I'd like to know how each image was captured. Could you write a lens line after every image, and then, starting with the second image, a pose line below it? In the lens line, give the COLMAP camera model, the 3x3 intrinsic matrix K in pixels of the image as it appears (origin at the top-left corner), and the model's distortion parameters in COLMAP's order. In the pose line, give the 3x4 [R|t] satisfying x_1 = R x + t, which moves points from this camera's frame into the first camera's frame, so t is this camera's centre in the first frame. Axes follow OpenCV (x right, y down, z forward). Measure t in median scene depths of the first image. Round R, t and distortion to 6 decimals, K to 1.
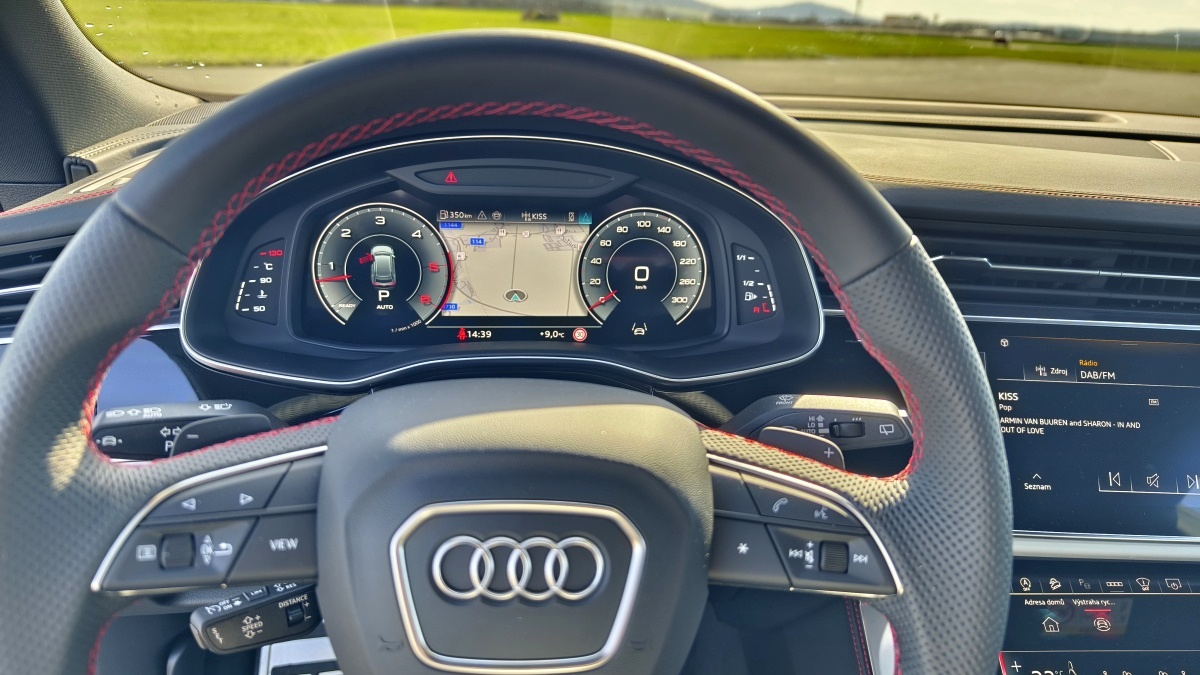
lens RADIAL K [[819.6, 0, 600.0], [0, 819.6, 337.5], [0, 0, 1]] dist [0.025231, -0.047917]
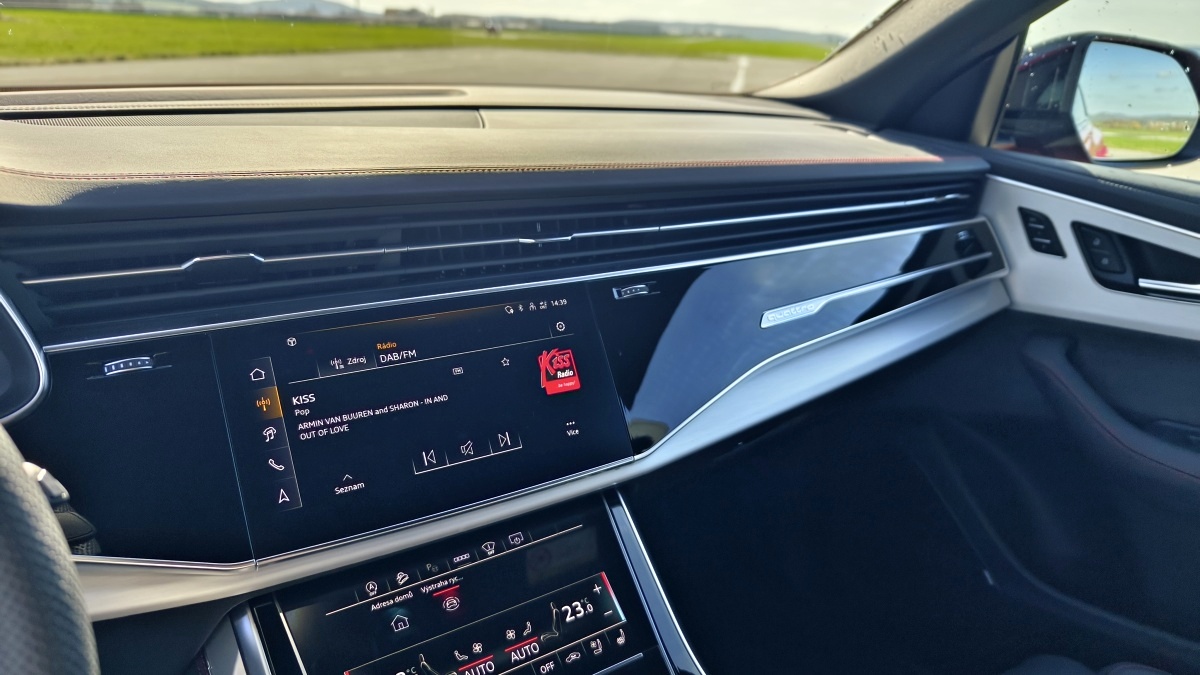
lens RADIAL K [[819.6, 0, 600.0], [0, 819.6, 337.5], [0, 0, 1]] dist [0.025231, -0.047917]
pose [[0.854903, -0.193127, 0.481501, 0.344851], [0.189321, 0.980257, 0.057037, 0.014247], [-0.483010, 0.042397, 0.874588, 0.038421]]
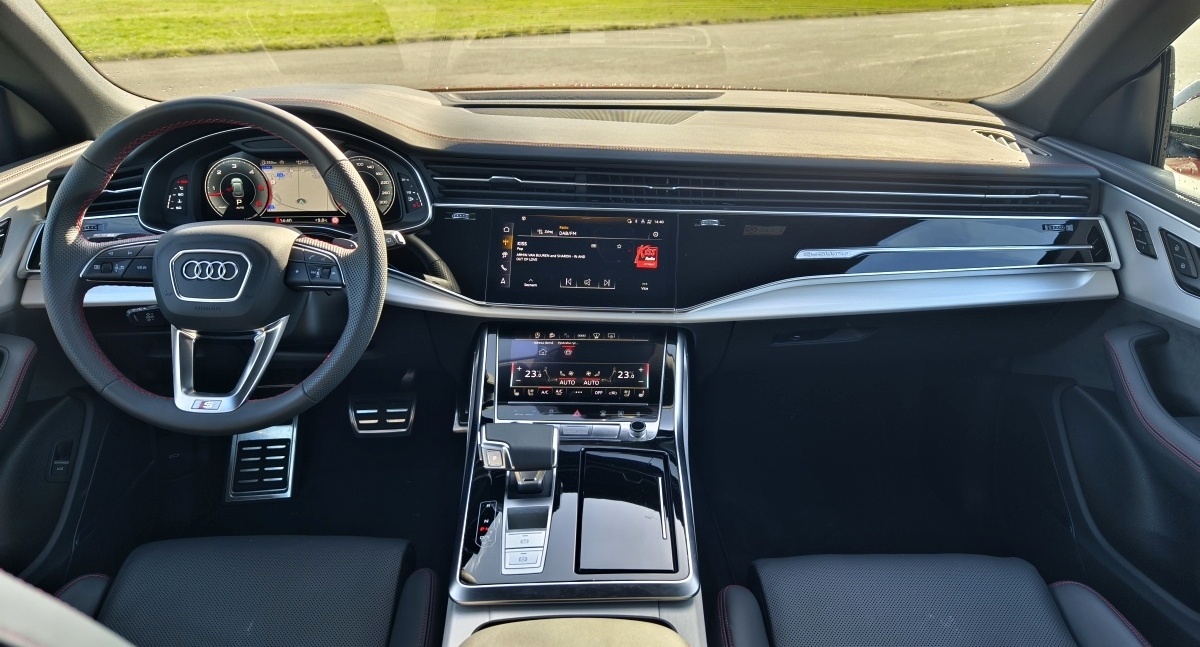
lens RADIAL K [[799.0, 0, 602.7], [0, 799.0, 338.5], [0, 0, 1]] dist [0.038554, -0.041277]
pose [[0.995001, -0.005477, -0.099715, 0.885272], [0.010255, 0.998820, 0.047464, 0.214158], [0.099337, -0.048249, 0.993883, -0.996064]]
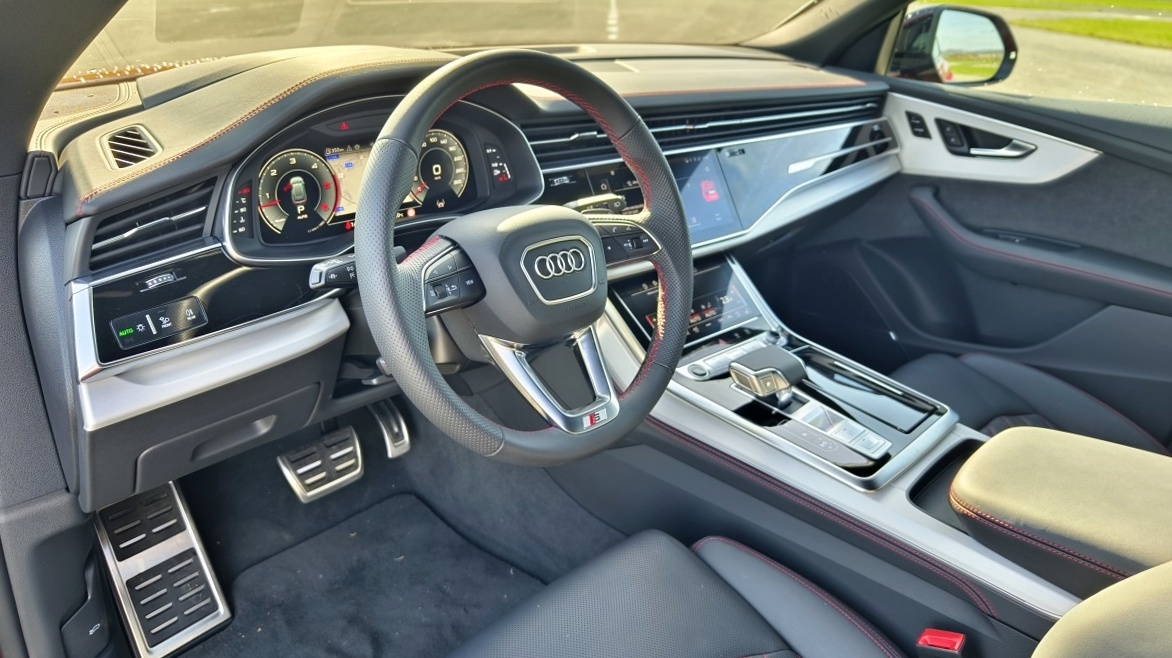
lens RADIAL K [[800.5, 0, 586.0], [0, 800.5, 329.0], [0, 0, 1]] dist [0.025231, -0.047917]
pose [[0.777278, -0.275746, 0.565511, -0.780202], [0.227899, 0.961197, 0.155443, 0.054394], [-0.586430, 0.008057, 0.809960, -0.559158]]
